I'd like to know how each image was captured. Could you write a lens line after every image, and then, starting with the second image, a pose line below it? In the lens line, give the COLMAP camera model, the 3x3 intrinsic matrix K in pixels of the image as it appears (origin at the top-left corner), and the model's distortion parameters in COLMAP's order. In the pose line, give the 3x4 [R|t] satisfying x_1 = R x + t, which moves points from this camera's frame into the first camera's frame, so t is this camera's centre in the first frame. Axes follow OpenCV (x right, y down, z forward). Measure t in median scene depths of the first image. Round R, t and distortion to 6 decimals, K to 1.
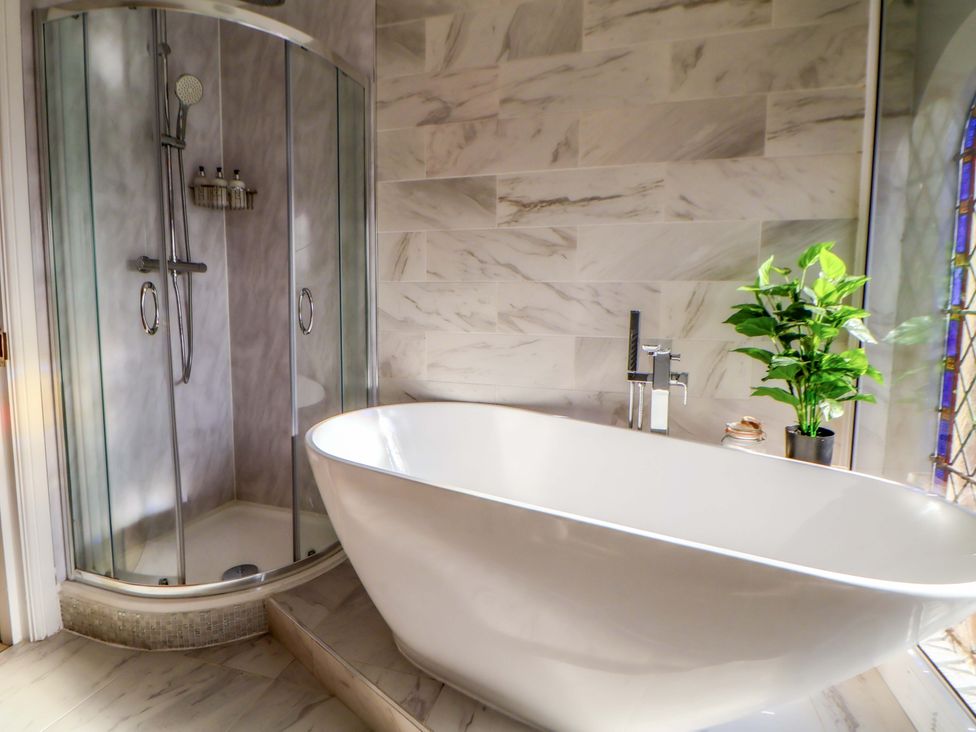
lens RADIAL K [[493.2, 0, 482.4], [0, 493.2, 351.6], [0, 0, 1]] dist [0.000295, -0.012709]
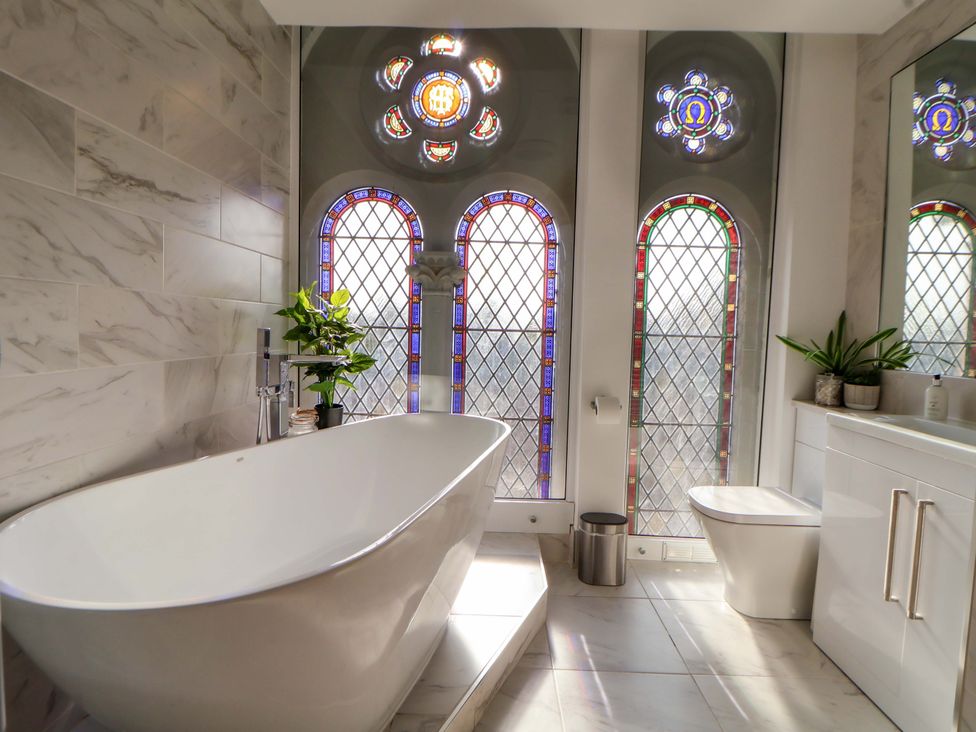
lens RADIAL K [[493.2, 0, 482.4], [0, 493.2, 351.6], [0, 0, 1]] dist [0.000295, -0.012709]
pose [[-0.245036, -0.068426, 0.967096, -0.697005], [0.062733, 0.994297, 0.086245, -0.082166], [-0.967482, 0.081802, -0.239346, 0.688296]]
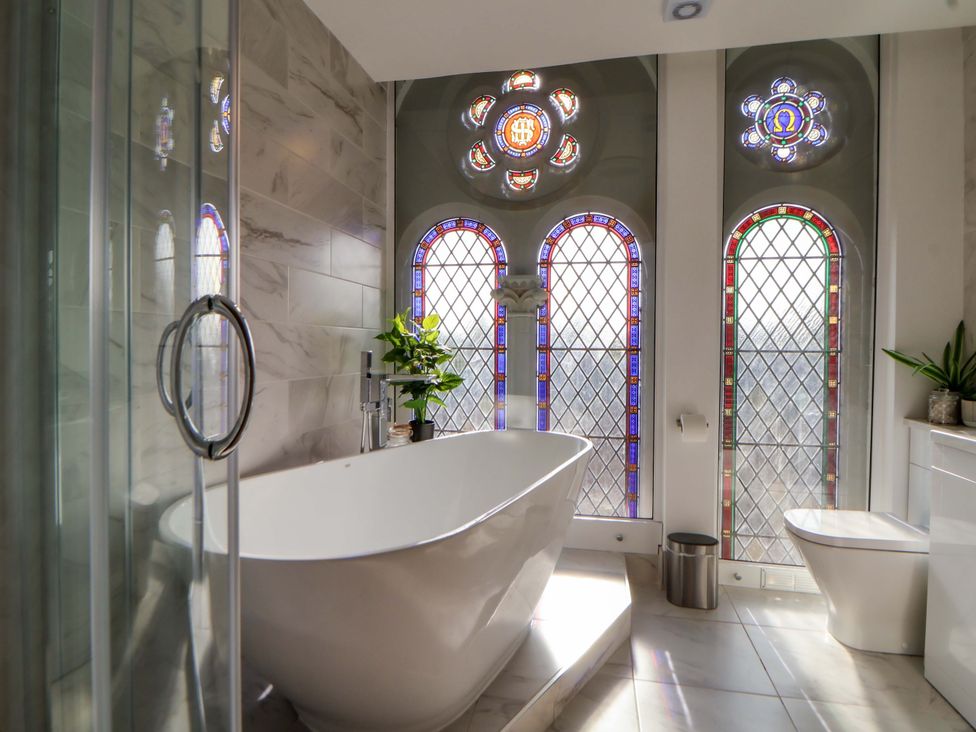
lens RADIAL K [[516.2, 0, 485.5], [0, 516.2, 352.6], [0, 0, 1]] dist [-0.001540, -0.014273]
pose [[-0.070443, -0.027898, 0.997126, -0.818405], [0.087860, 0.995550, 0.034061, -0.083764], [-0.993639, 0.090007, -0.067678, 0.682076]]
